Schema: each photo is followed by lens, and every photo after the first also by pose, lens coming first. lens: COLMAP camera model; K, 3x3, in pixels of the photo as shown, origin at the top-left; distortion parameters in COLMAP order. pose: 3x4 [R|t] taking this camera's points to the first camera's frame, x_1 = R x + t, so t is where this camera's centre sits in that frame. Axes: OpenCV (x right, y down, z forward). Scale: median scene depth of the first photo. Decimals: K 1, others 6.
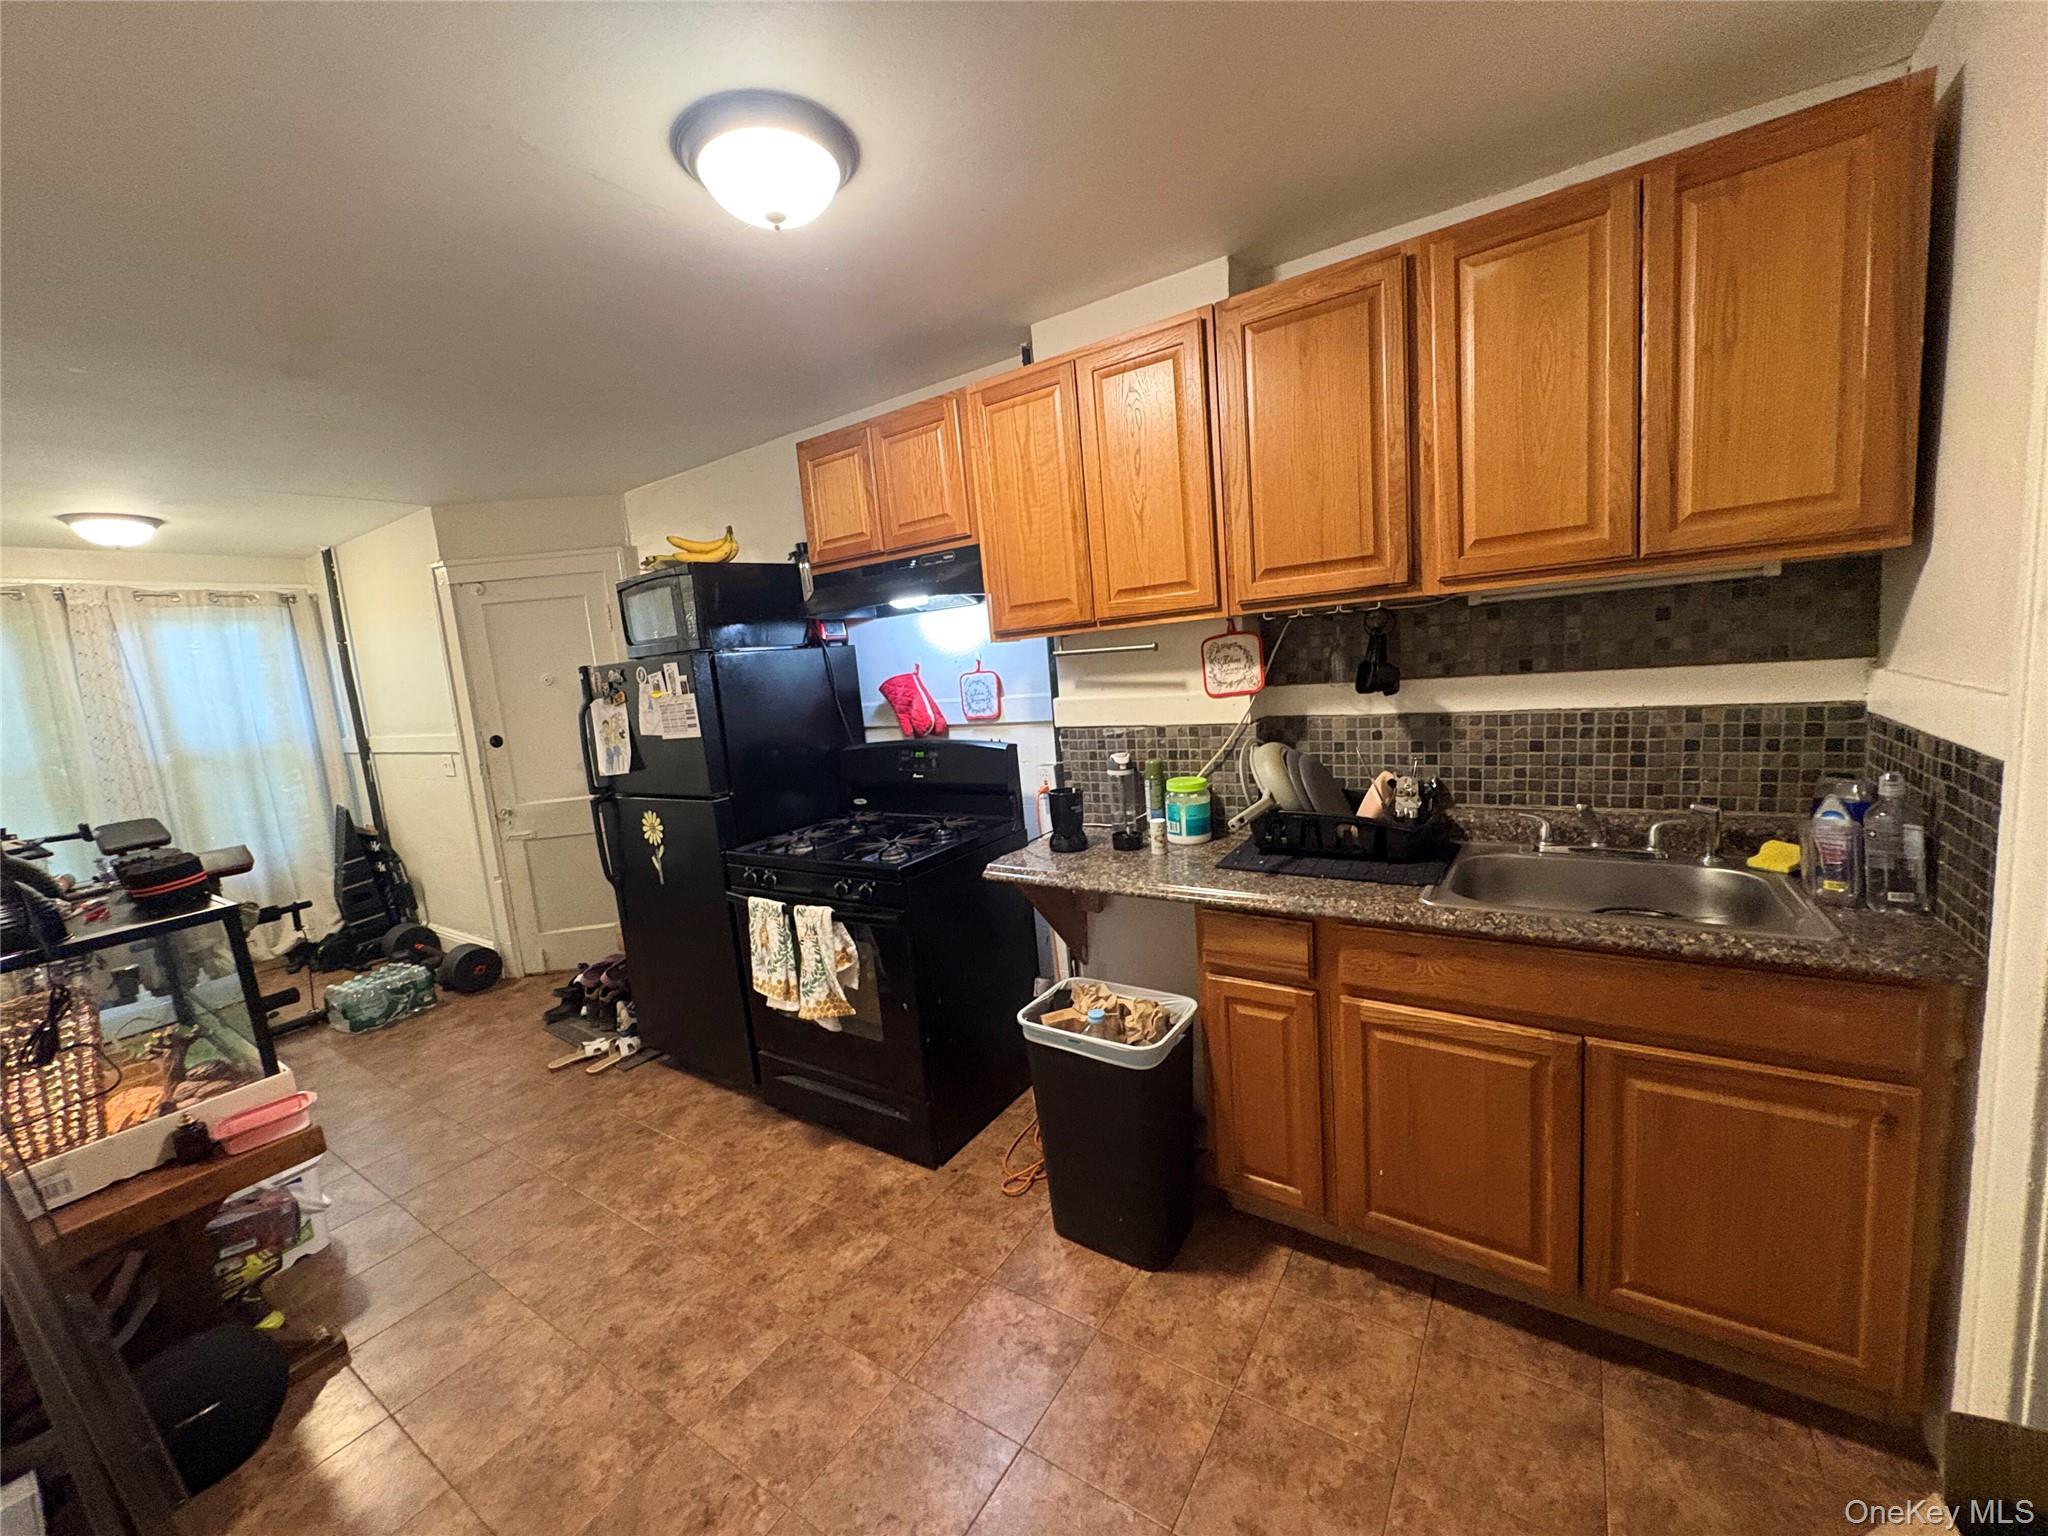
lens RADIAL K [[812.3, 0, 1021.7], [0, 812.3, 777.8], [0, 0, 1]] dist [0.000225, -0.000398]
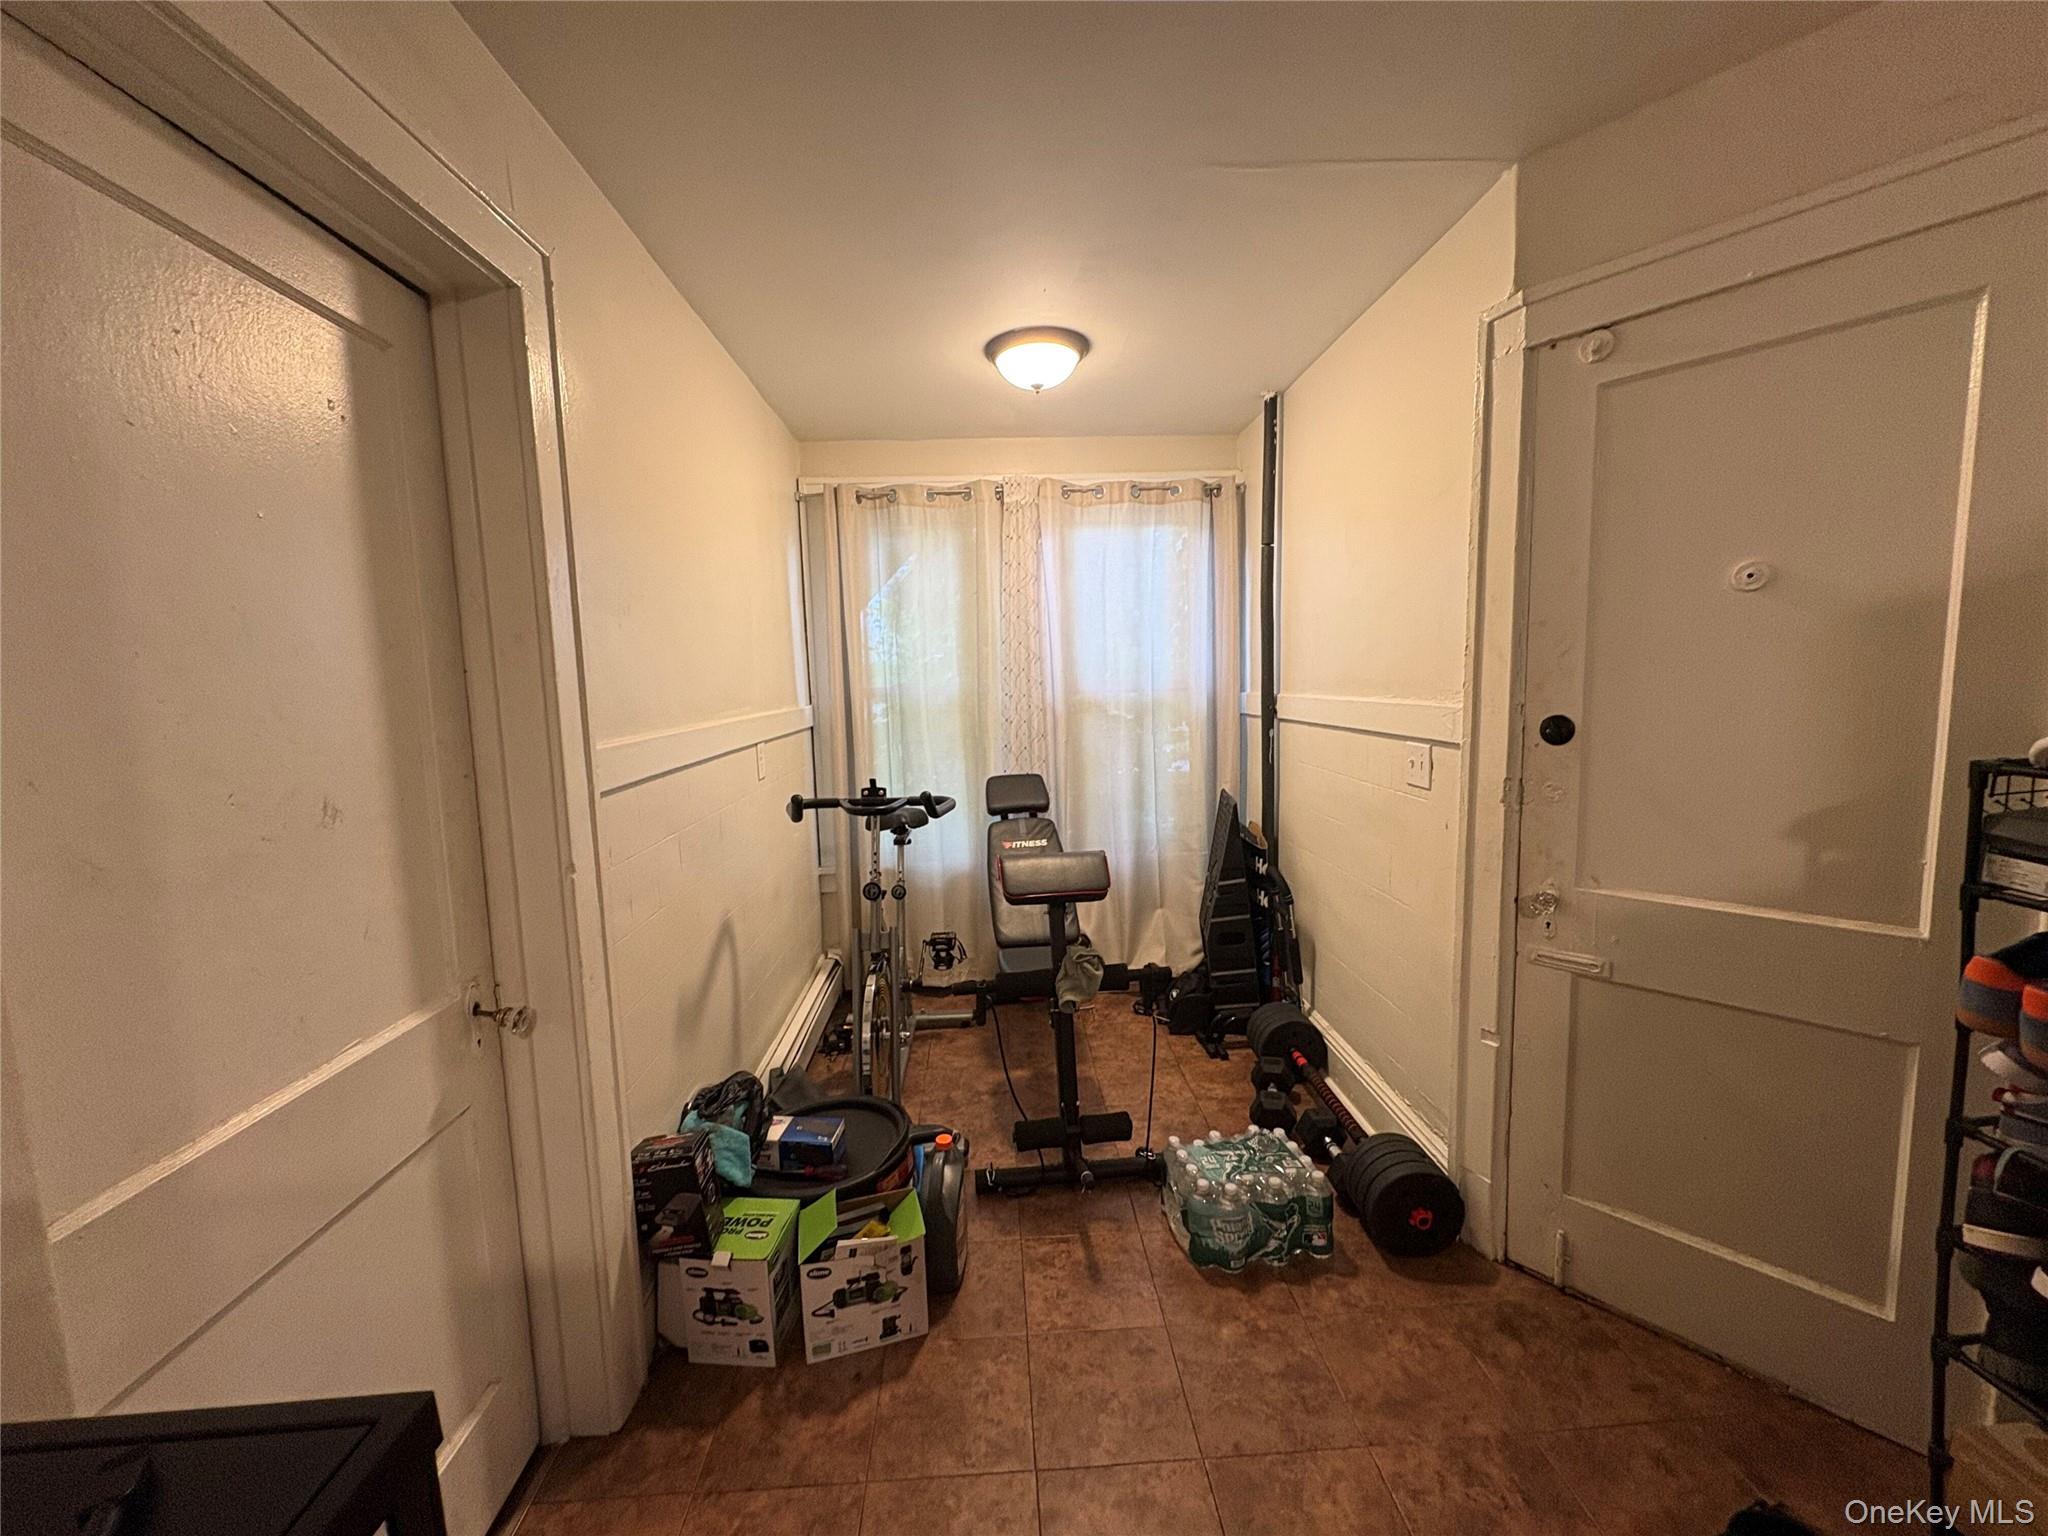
lens RADIAL K [[812.3, 0, 1032.0], [0, 812.3, 761.4], [0, 0, 1]] dist [0.000225, -0.000398]
pose [[0.604436, 0.145346, -0.783282, -0.455633], [-0.133409, 0.987799, 0.080348, -0.025173], [0.785403, 0.055932, 0.616452, 0.504753]]
